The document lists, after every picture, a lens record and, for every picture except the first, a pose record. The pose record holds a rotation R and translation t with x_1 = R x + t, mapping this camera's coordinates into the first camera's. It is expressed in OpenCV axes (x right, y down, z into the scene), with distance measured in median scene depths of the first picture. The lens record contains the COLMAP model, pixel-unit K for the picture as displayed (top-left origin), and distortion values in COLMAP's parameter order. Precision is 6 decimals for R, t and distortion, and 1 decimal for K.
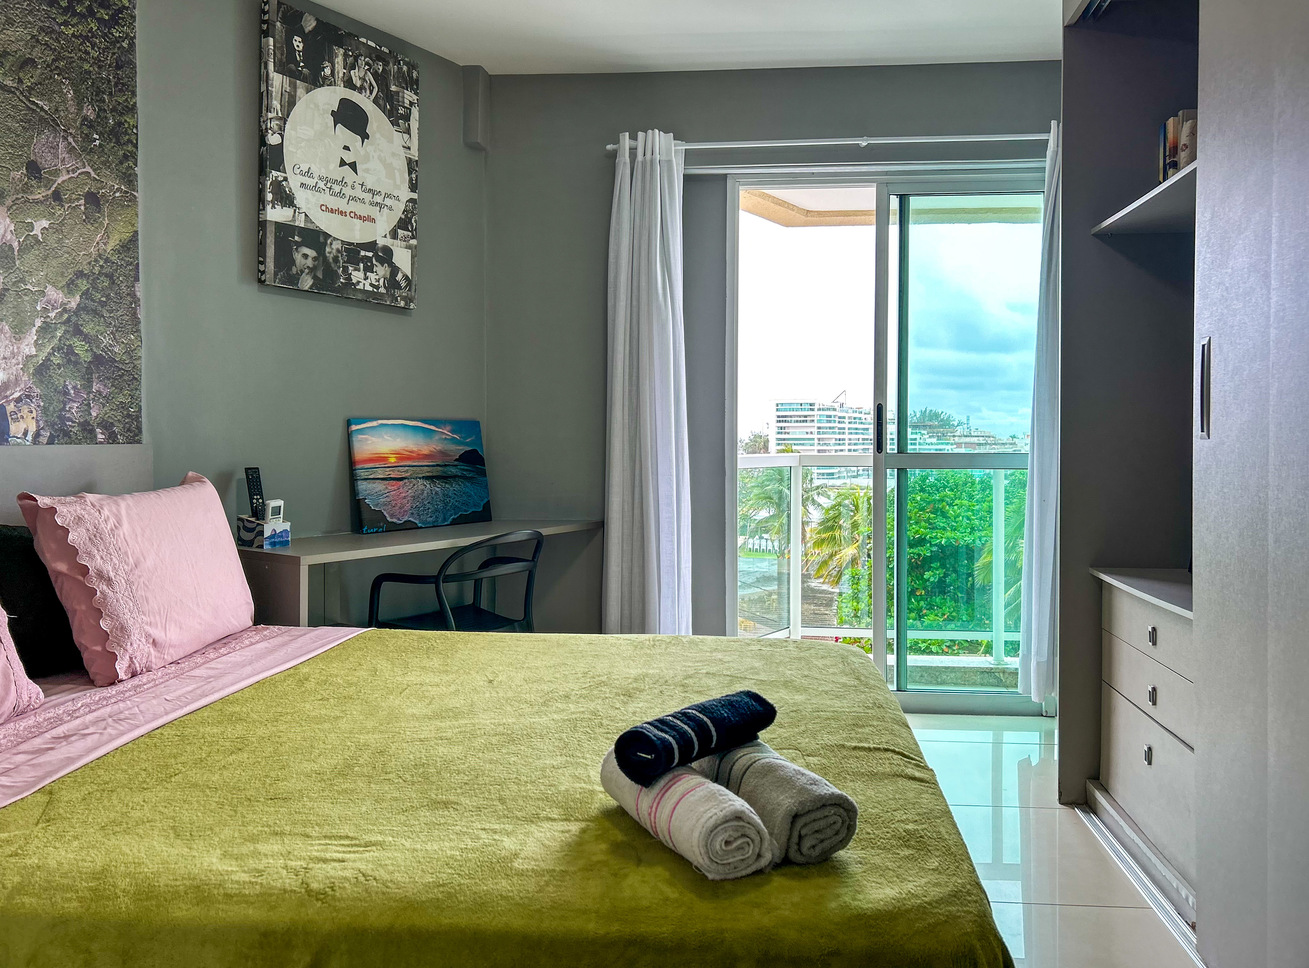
lens RADIAL K [[1001.1, 0, 722.4], [0, 1001.1, 449.4], [0, 0, 1]] dist [0.048167, -0.045833]
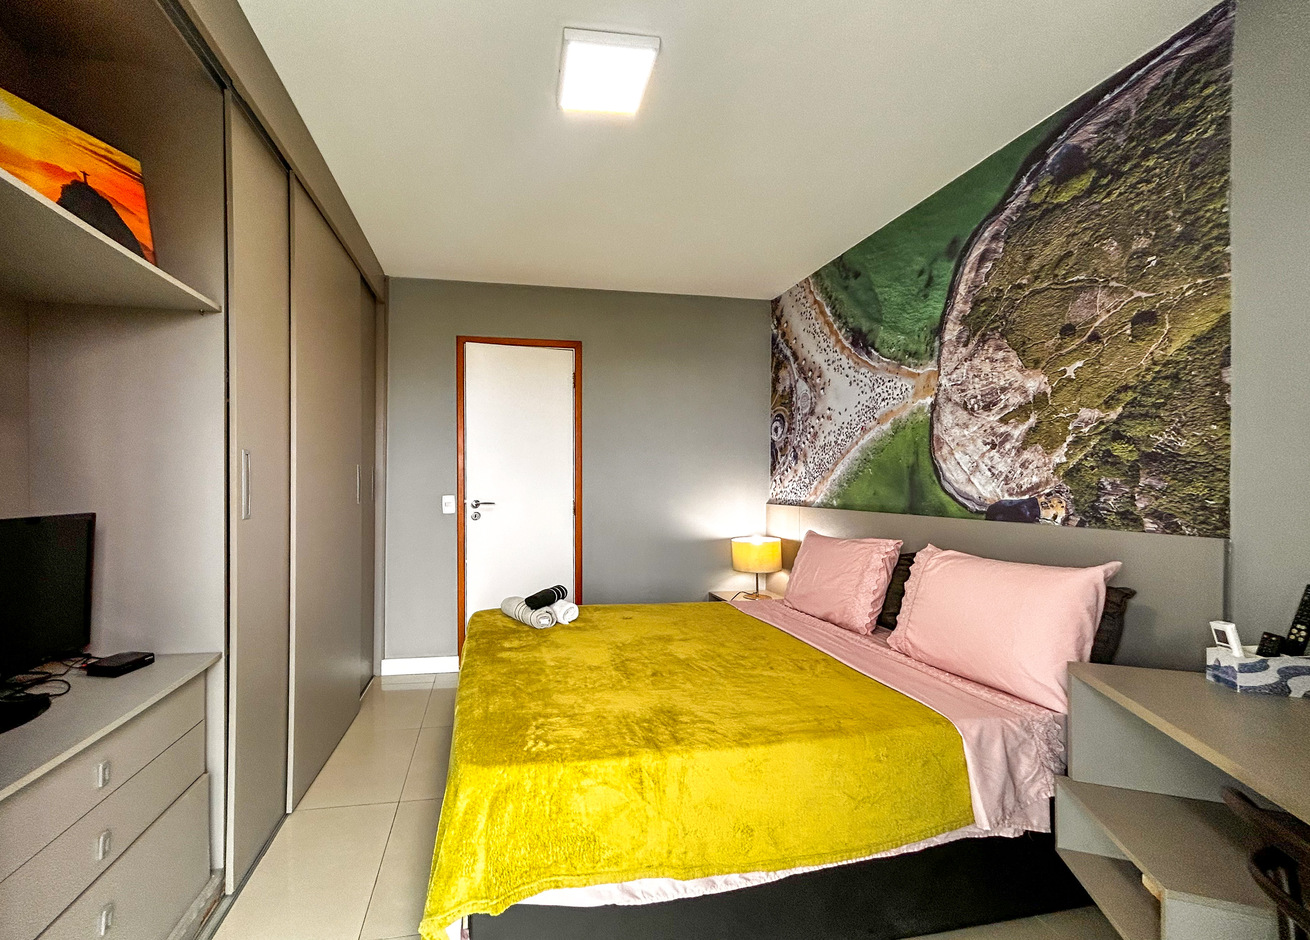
lens RADIAL K [[535.9, 0, 568.0], [0, 535.9, 483.0], [0, 0, 1]] dist [0.000289, 0.000724]
pose [[-0.981202, -0.001670, -0.192978, 0.129188], [-0.004138, 0.999915, 0.012389, -0.063587], [0.192941, 0.012954, -0.981125, 1.439668]]
